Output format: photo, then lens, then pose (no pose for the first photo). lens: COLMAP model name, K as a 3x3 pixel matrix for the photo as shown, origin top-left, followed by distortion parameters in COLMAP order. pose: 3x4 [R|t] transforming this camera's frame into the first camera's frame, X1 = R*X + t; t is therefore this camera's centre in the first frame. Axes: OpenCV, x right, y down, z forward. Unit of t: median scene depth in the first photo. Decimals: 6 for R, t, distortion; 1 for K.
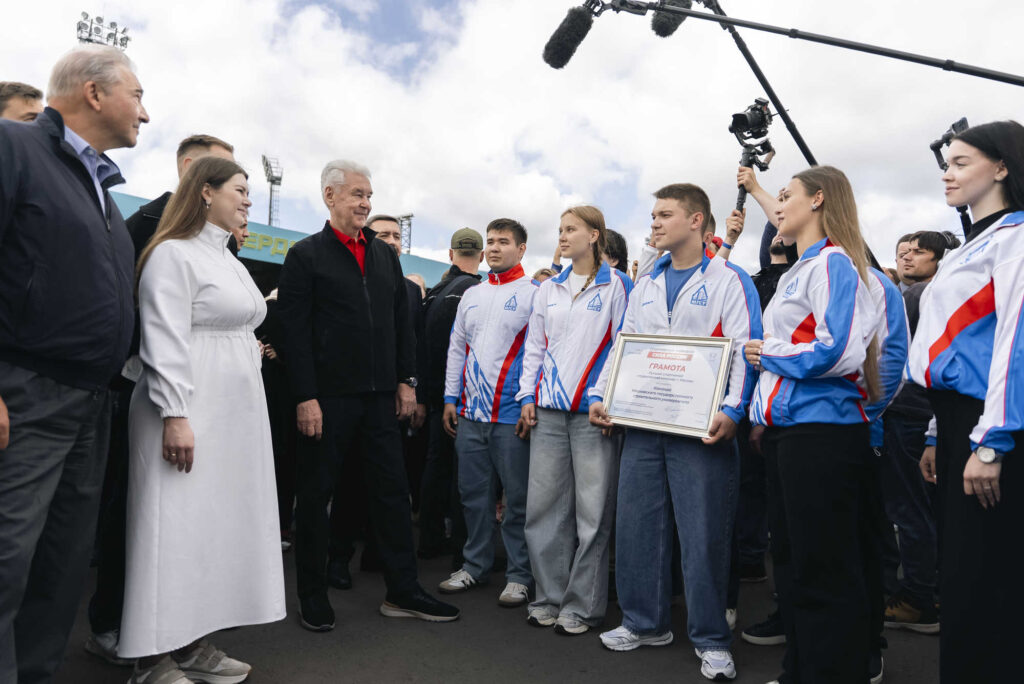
lens RADIAL K [[735.5, 0, 523.8], [0, 735.5, 344.5], [0, 0, 1]] dist [-0.008541, -0.006978]
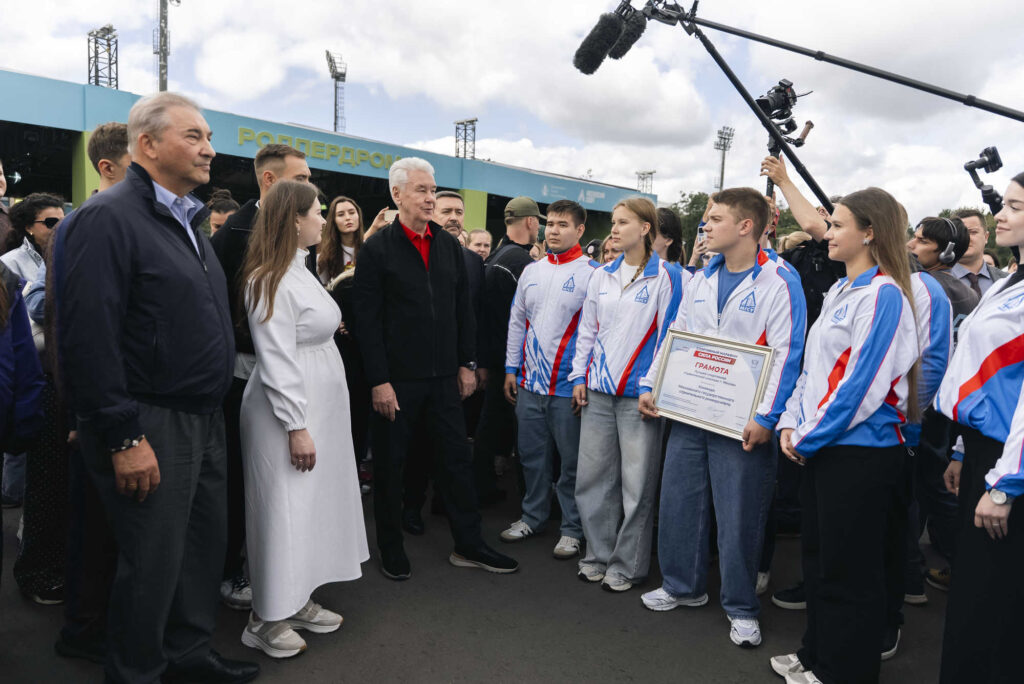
lens RADIAL K [[735.5, 0, 522.2], [0, 735.5, 352.3], [0, 0, 1]] dist [-0.008541, -0.006978]
pose [[0.995759, 0.020355, -0.089717, 0.013756], [-0.005167, 0.986049, 0.166376, -0.145158], [0.091852, -0.165207, 0.981973, -0.055349]]
